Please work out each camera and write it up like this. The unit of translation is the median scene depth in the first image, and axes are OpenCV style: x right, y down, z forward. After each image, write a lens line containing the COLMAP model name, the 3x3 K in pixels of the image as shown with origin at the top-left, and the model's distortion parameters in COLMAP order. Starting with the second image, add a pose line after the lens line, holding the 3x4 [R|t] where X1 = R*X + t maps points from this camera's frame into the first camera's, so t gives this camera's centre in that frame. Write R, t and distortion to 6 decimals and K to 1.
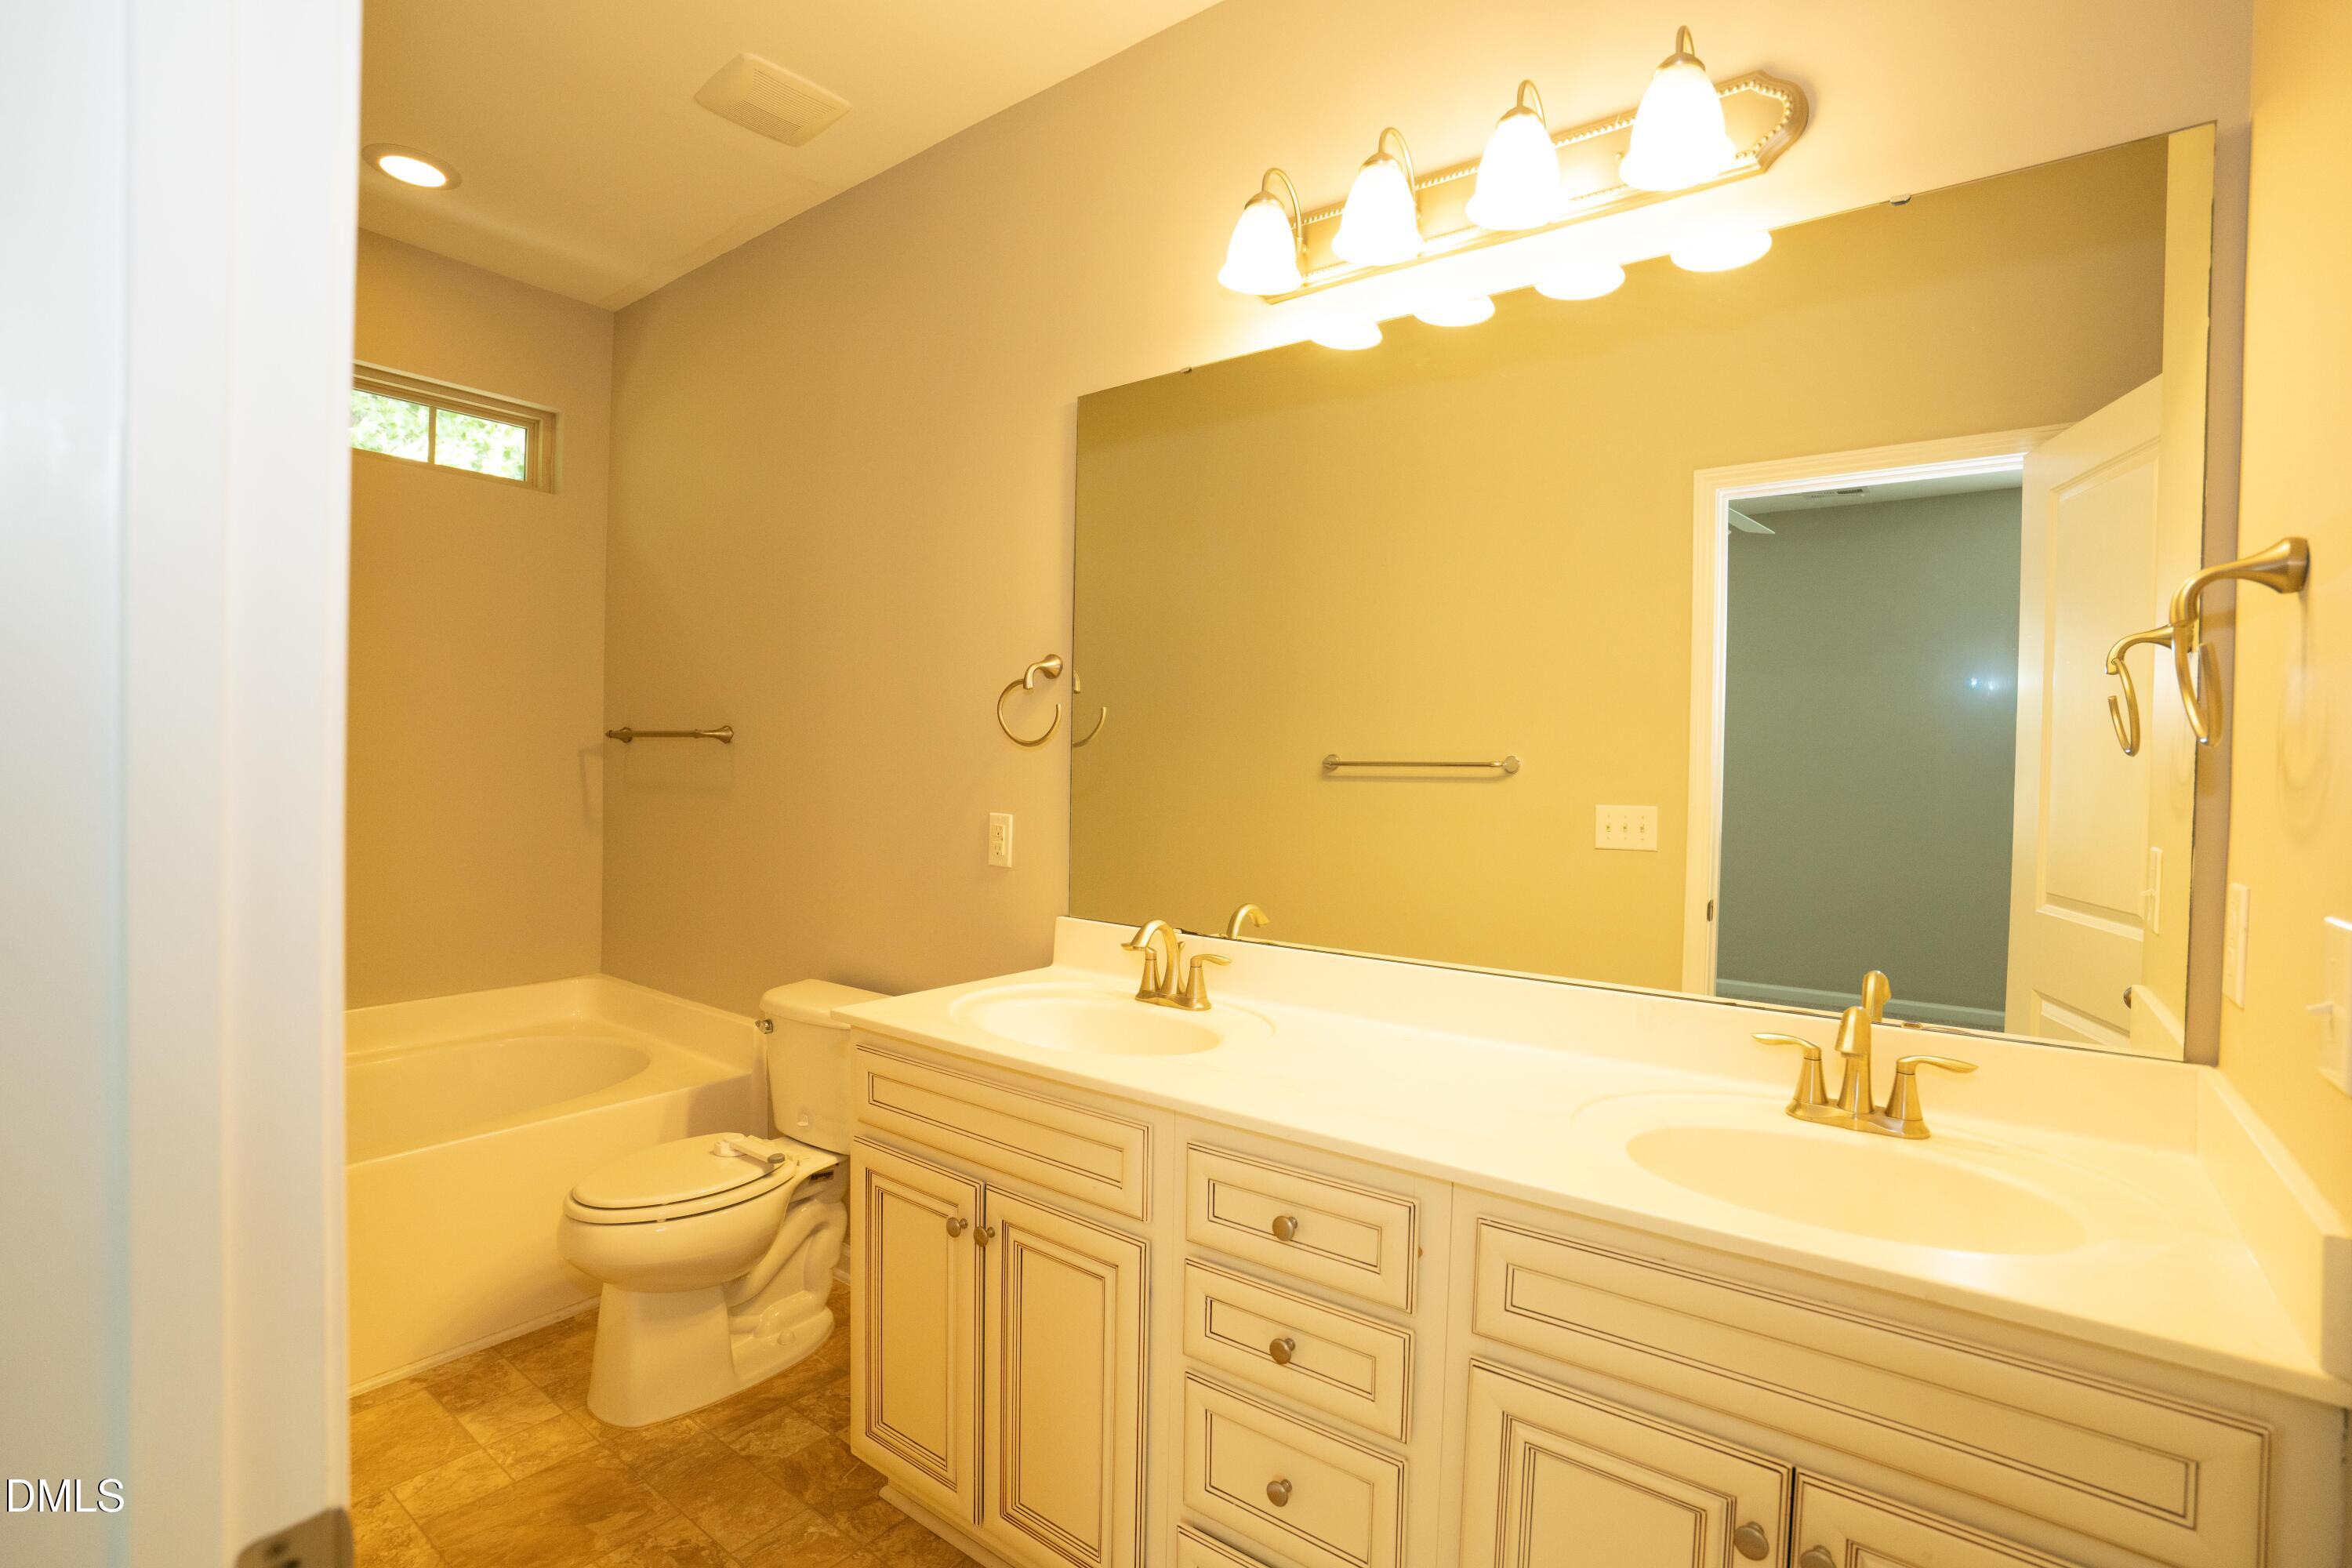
lens RADIAL K [[1086.3, 0, 1173.6], [0, 1086.3, 781.9], [0, 0, 1]] dist [-0.044057, 0.009294]
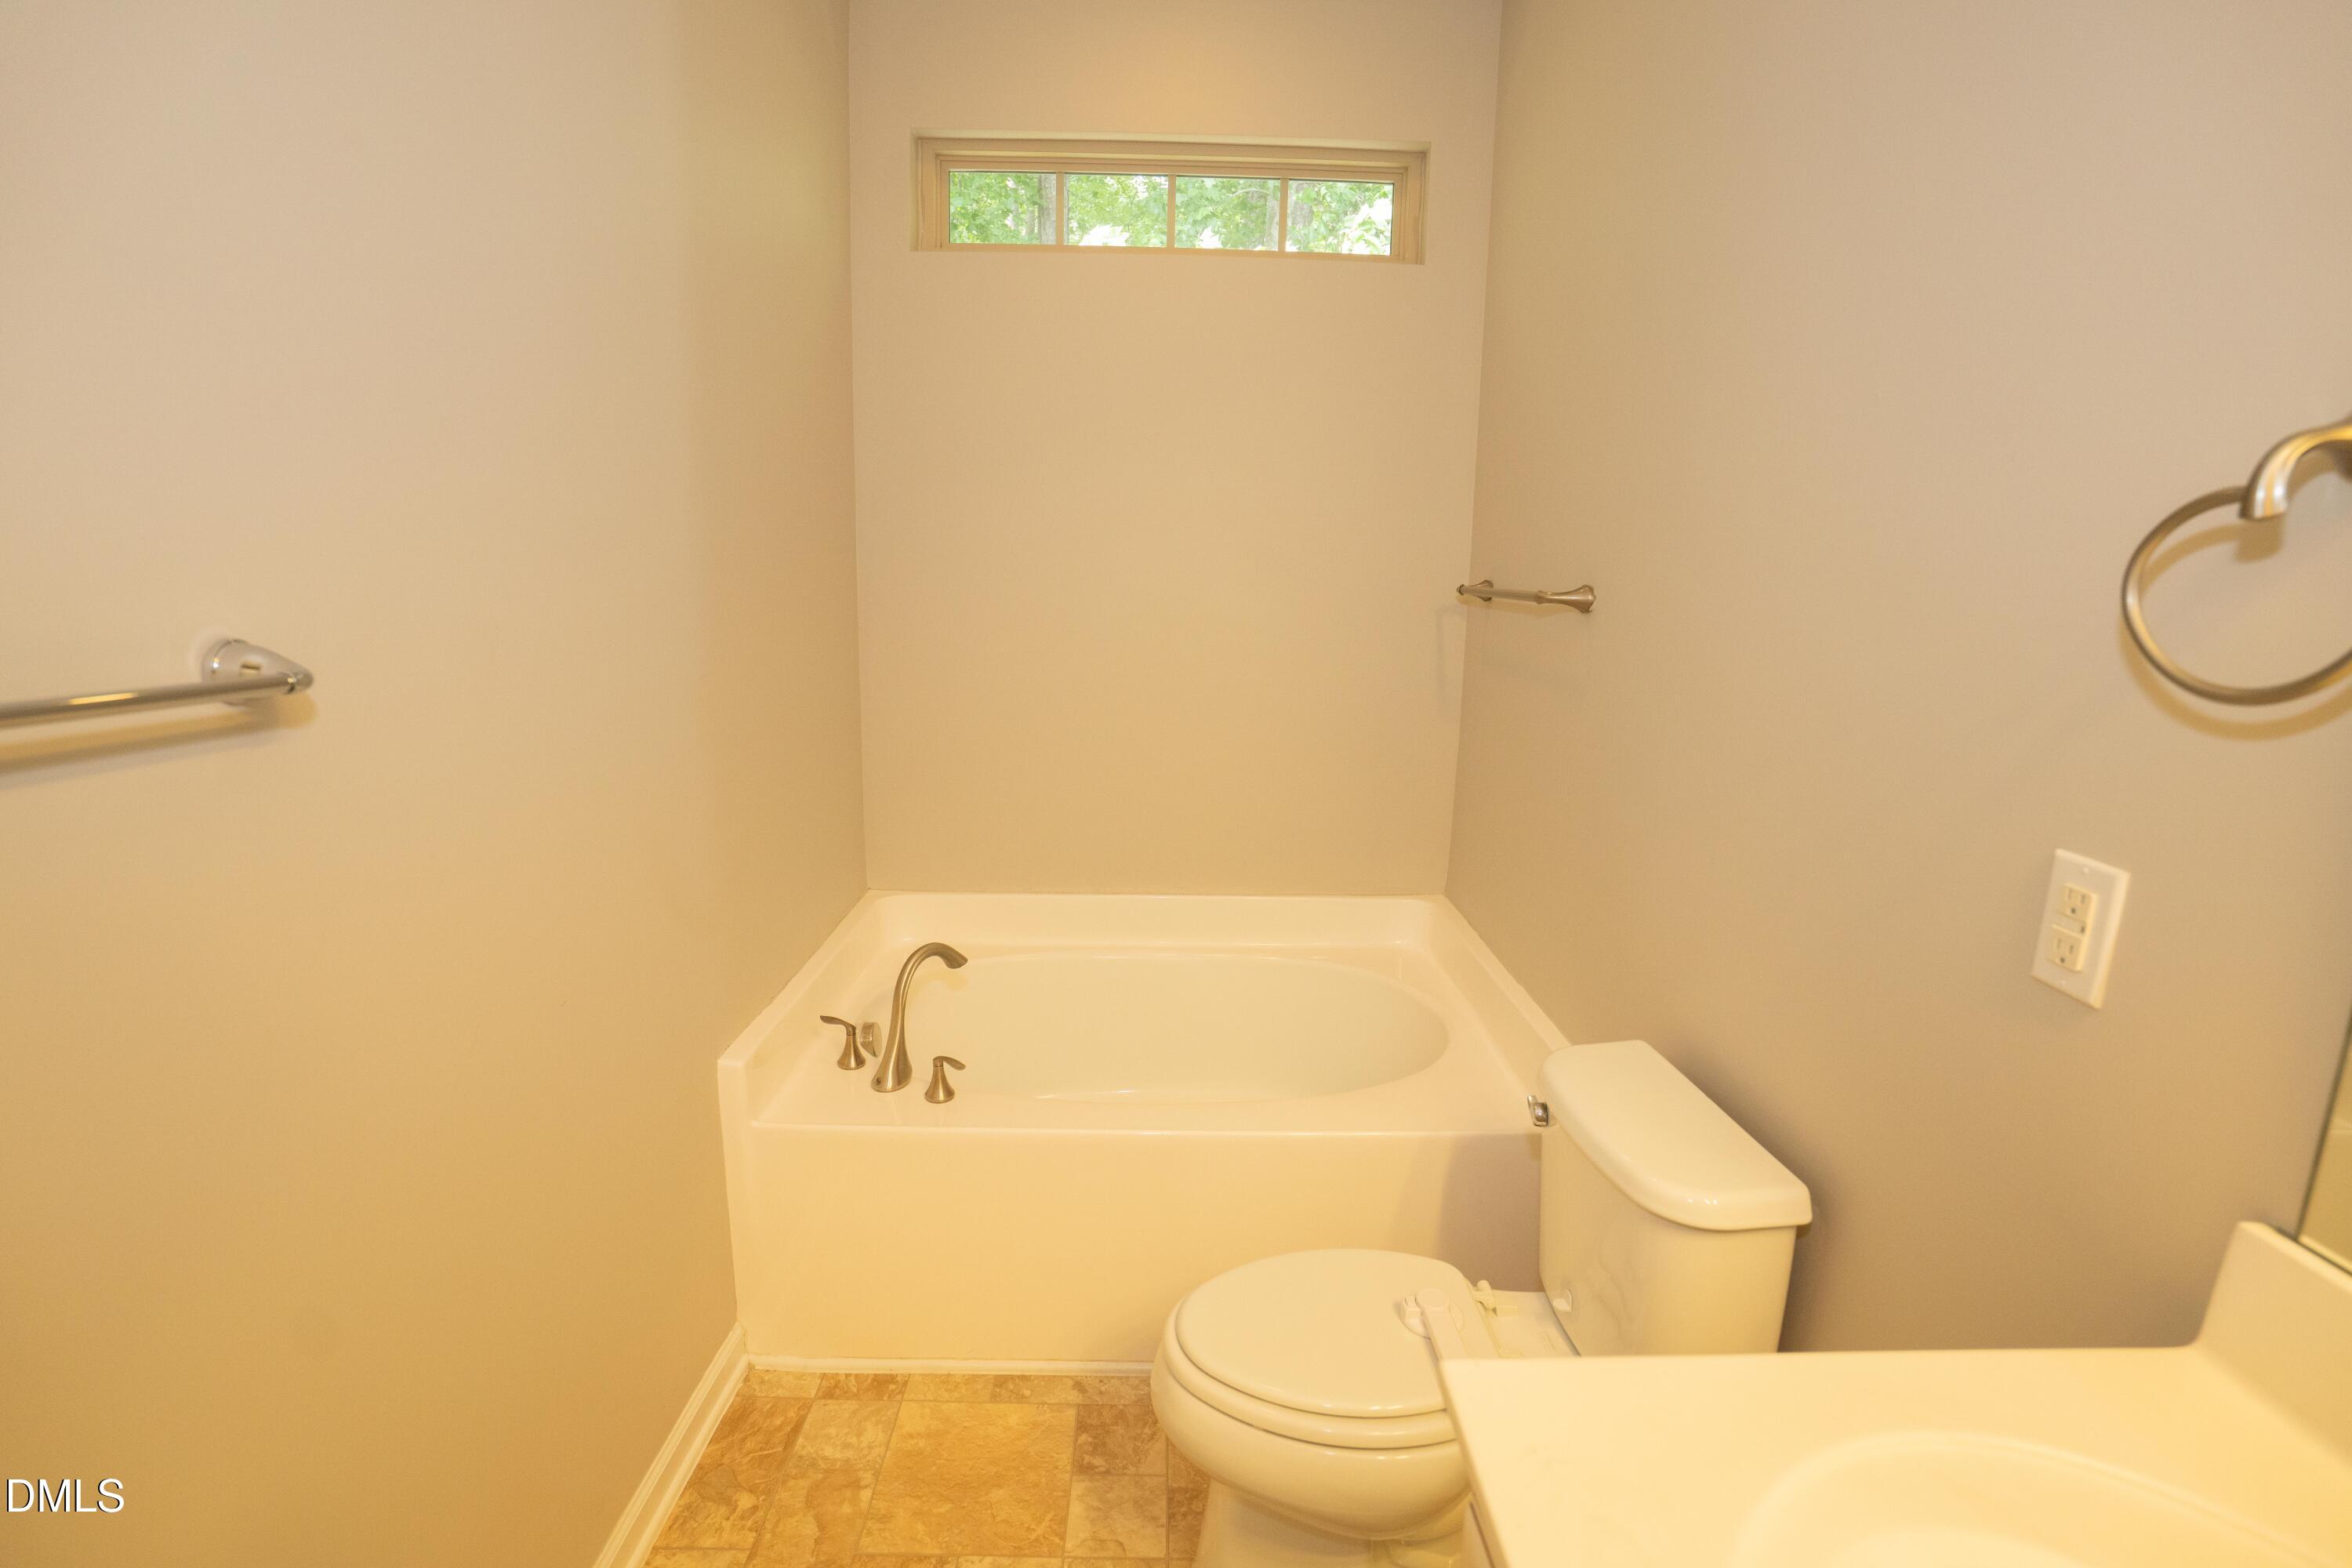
lens RADIAL K [[1086.3, 0, 1165.6], [0, 1086.3, 783.1], [0, 0, 1]] dist [-0.044057, 0.009294]
pose [[0.616544, 0.149562, -0.772985, -0.061241], [-0.025039, 0.985019, 0.170616, -0.039394], [0.786923, -0.085837, 0.611052, 0.411139]]
